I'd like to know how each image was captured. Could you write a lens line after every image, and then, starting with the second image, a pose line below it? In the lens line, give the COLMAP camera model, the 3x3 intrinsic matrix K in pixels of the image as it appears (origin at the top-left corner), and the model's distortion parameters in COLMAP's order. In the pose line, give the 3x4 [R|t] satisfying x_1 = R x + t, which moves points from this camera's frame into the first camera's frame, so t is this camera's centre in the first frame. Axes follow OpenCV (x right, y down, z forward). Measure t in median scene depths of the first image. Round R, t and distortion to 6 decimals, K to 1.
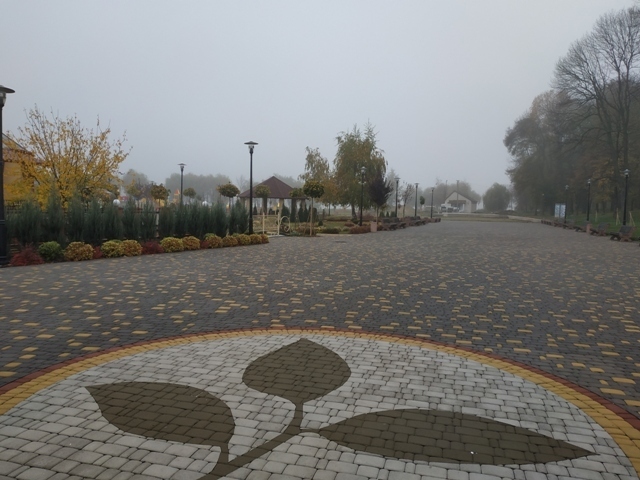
lens RADIAL K [[487.9, 0, 316.4], [0, 487.9, 244.1], [0, 0, 1]] dist [-0.031698, 0.002233]
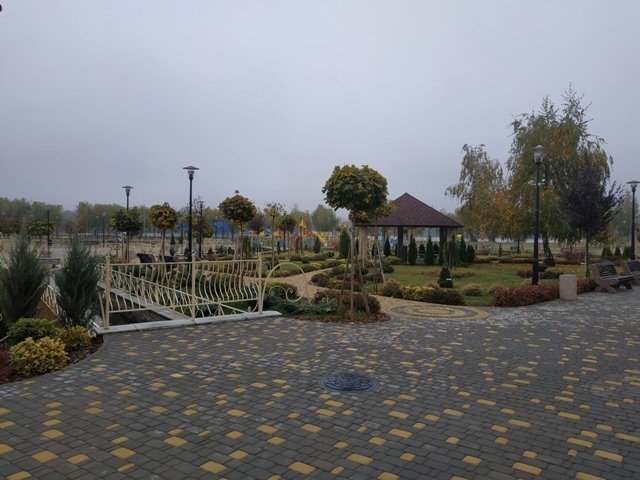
lens RADIAL K [[487.9, 0, 322.5], [0, 487.9, 236.6], [0, 0, 1]] dist [-0.031698, 0.002233]
pose [[0.915404, -0.015721, -0.402230, 0.062814], [-0.020056, 0.996215, -0.084581, -0.025727], [0.402038, 0.085492, 0.911623, 0.368751]]
